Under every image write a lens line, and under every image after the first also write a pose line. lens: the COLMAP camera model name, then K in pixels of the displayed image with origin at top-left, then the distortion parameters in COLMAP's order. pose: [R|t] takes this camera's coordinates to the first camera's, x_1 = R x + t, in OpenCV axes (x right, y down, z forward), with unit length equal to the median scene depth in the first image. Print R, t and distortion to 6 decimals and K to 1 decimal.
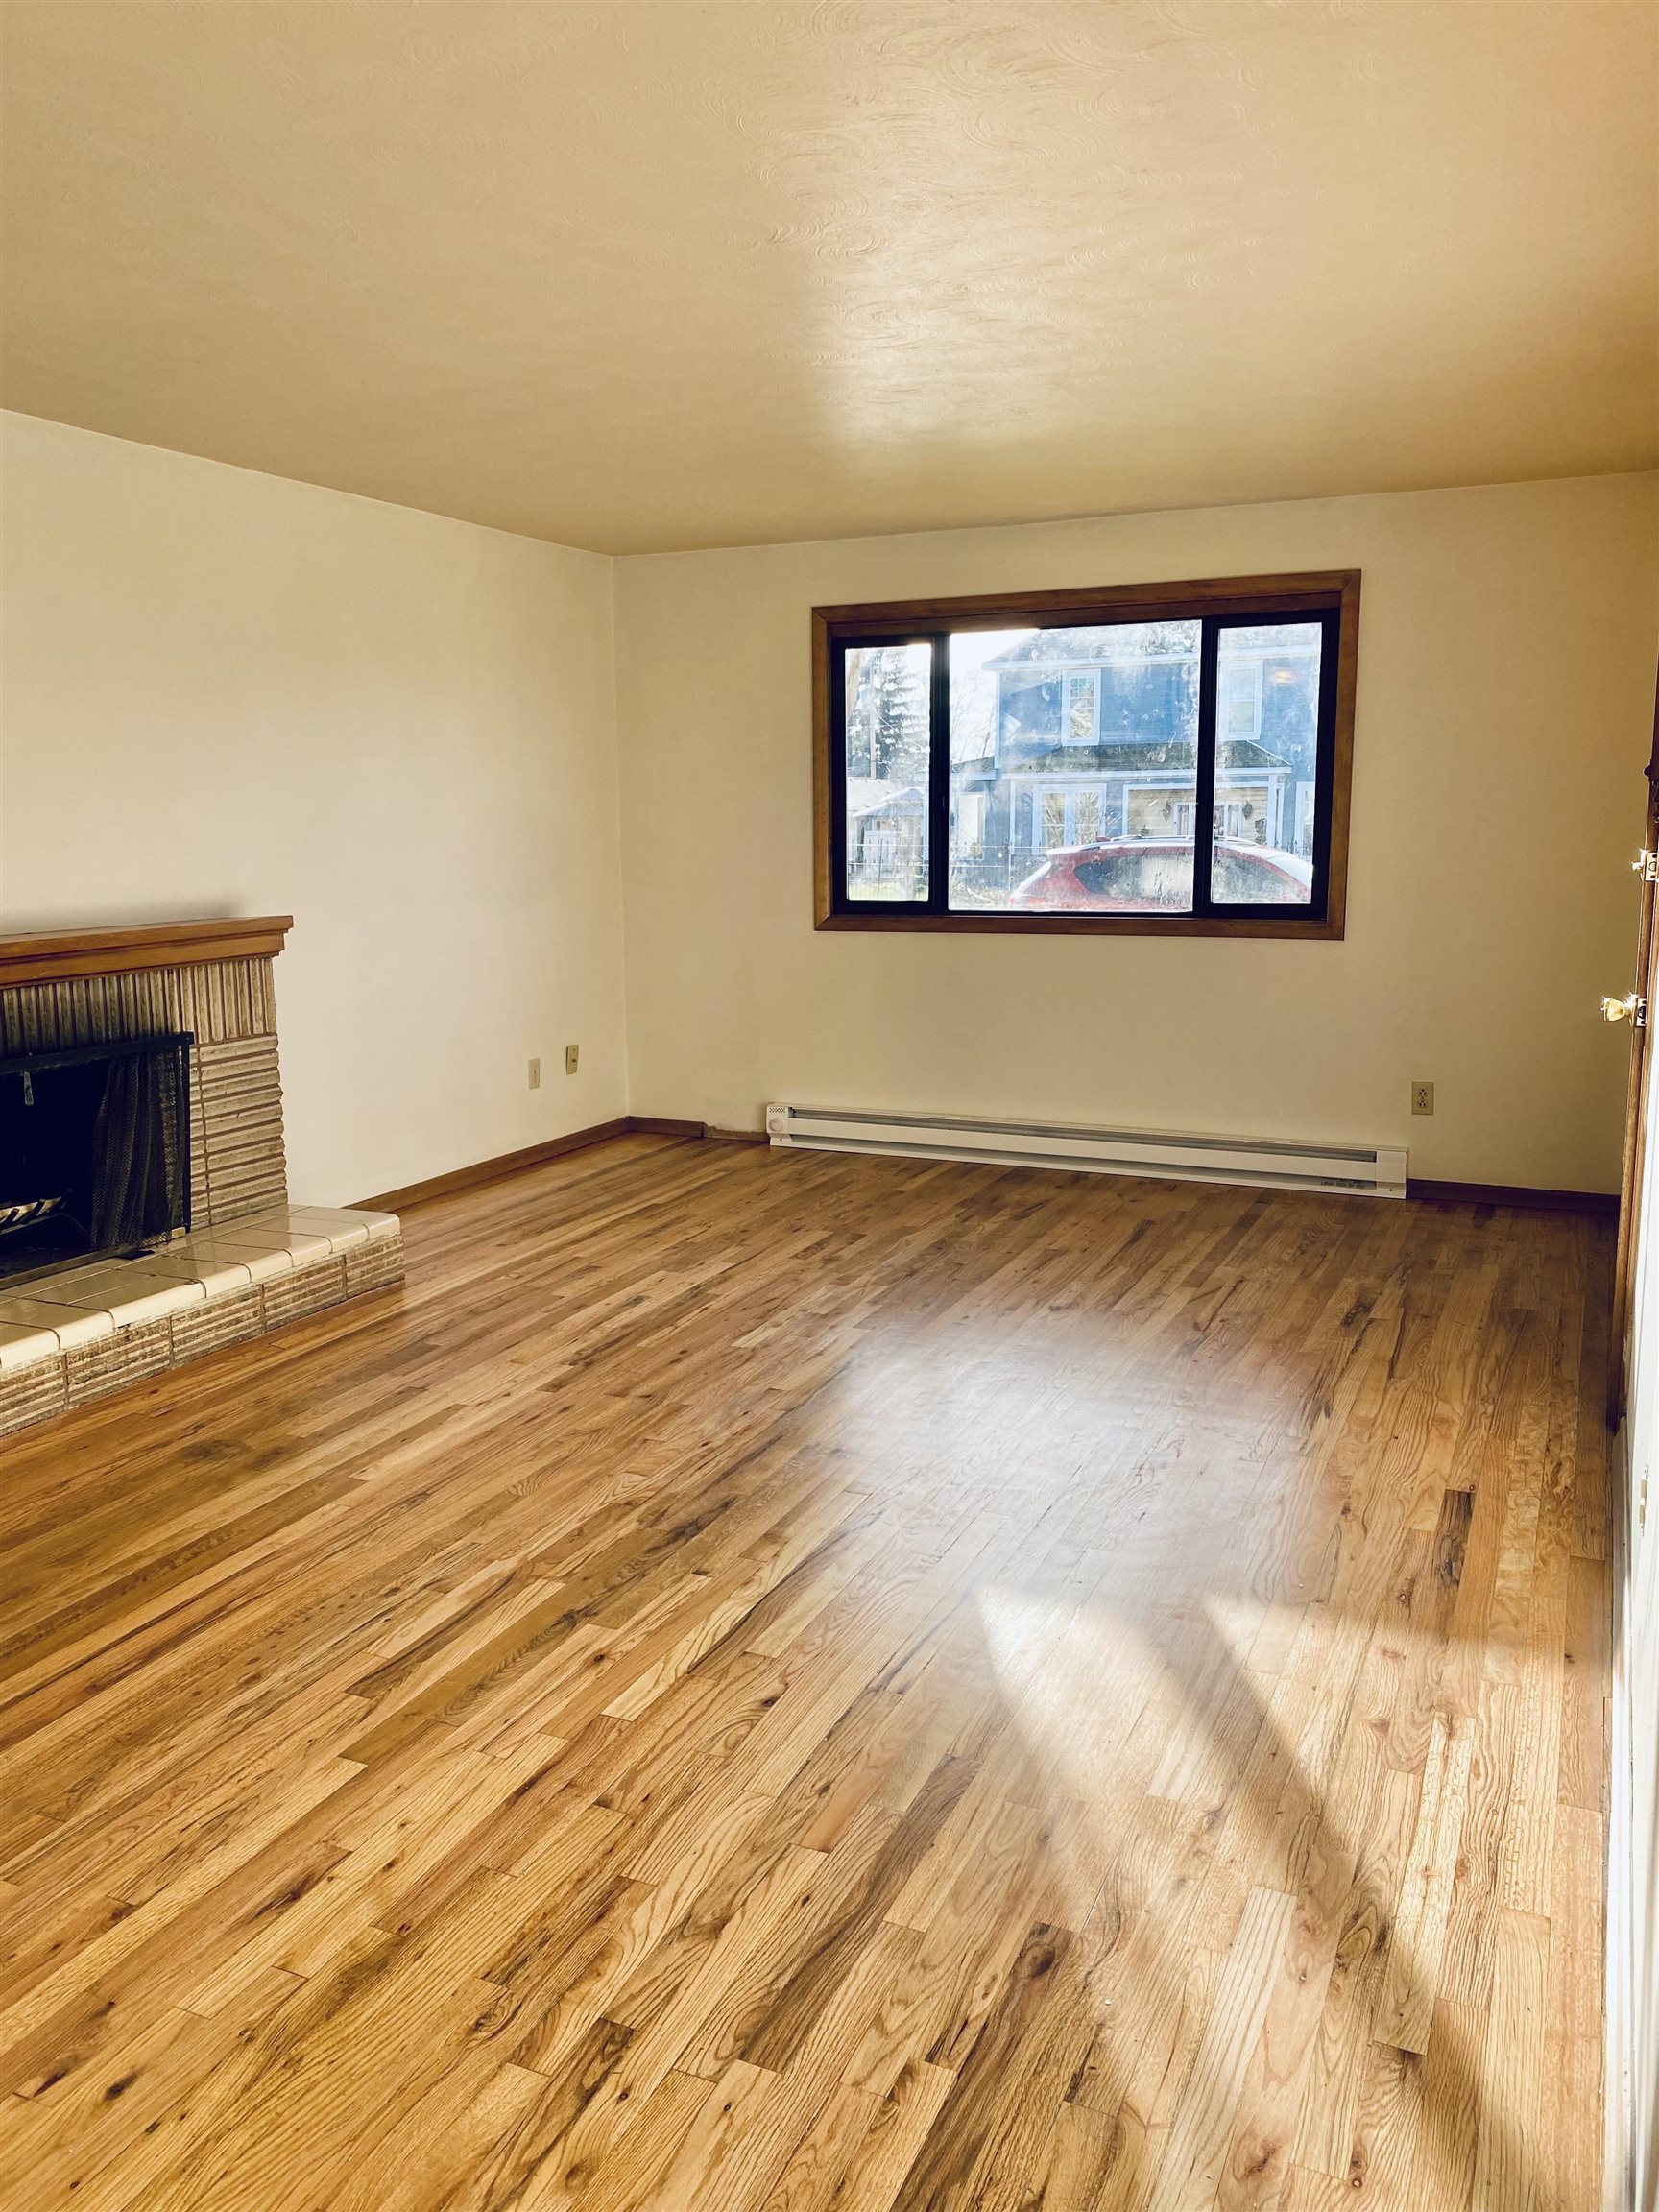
lens RADIAL K [[1678.3, 0, 829.4], [0, 1678.3, 1103.1], [0, 0, 1]] dist [-0.012085, -0.001297]
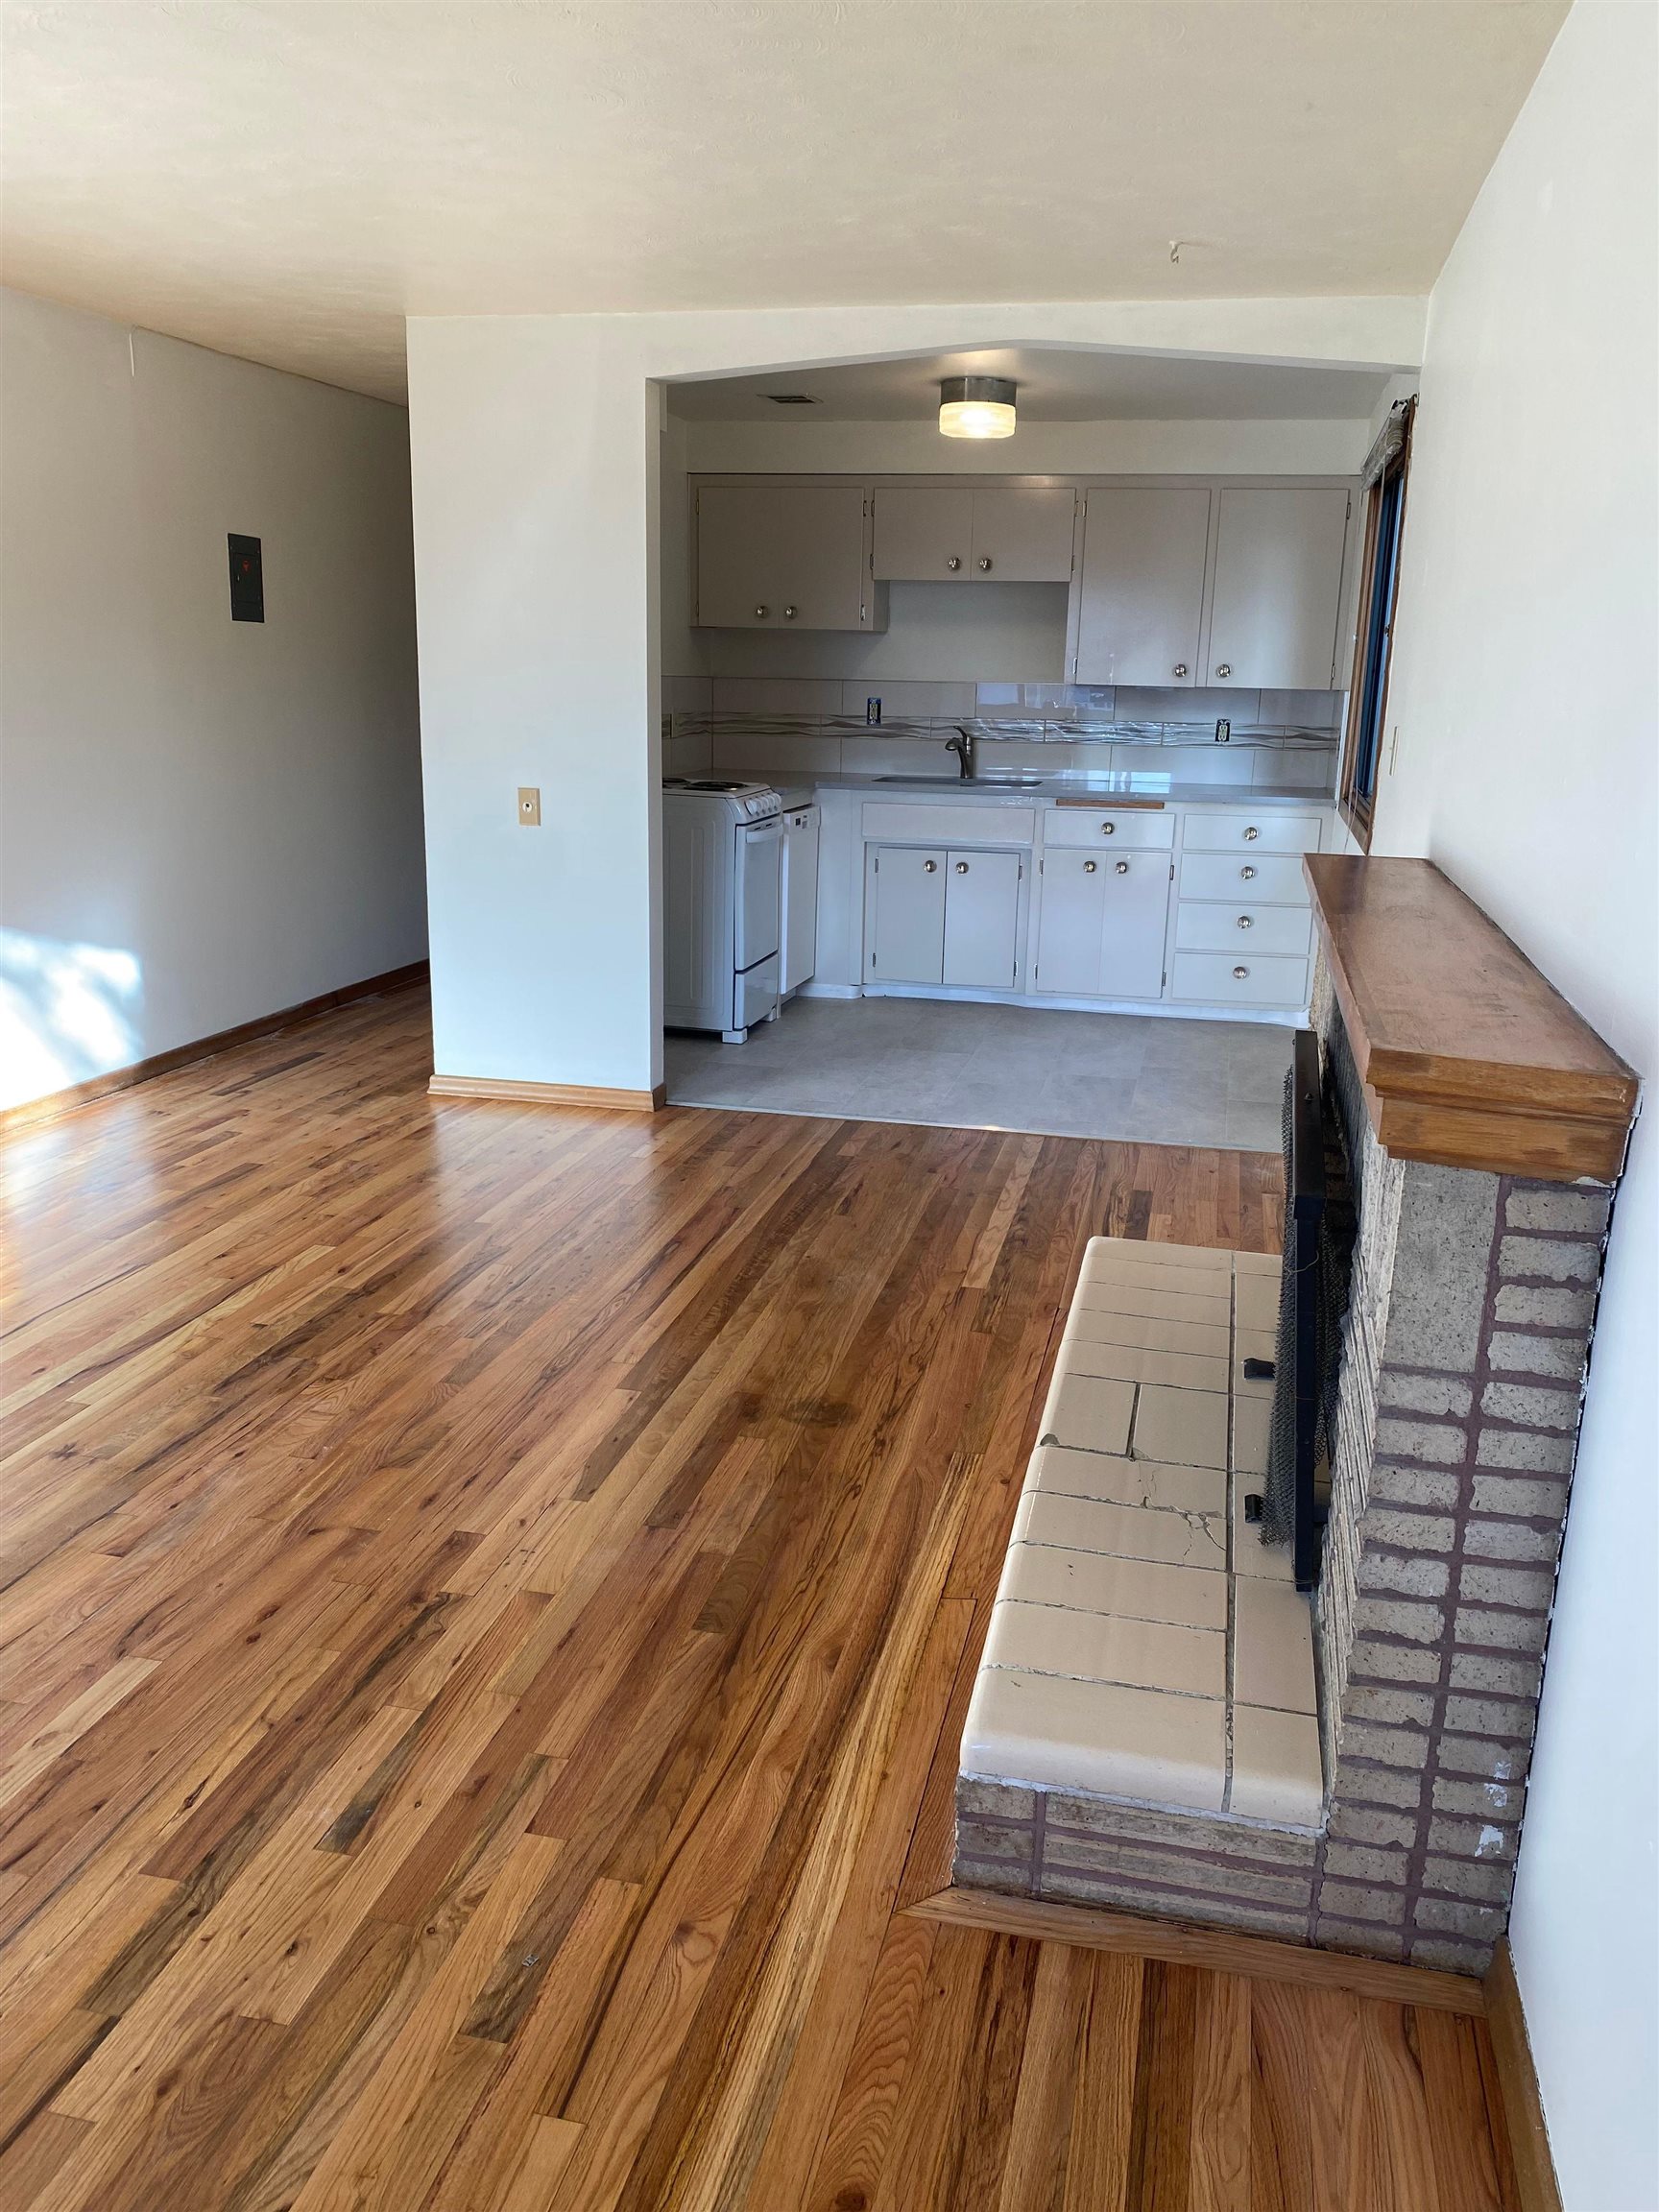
lens RADIAL K [[1678.3, 0, 831.3], [0, 1678.3, 1103.4], [0, 0, 1]] dist [-0.012085, -0.001297]
pose [[-0.979968, 0.023315, -0.197784, -0.209489], [-0.063489, 0.904734, 0.421220, -0.327679], [0.188763, 0.425339, -0.885130, 1.787536]]
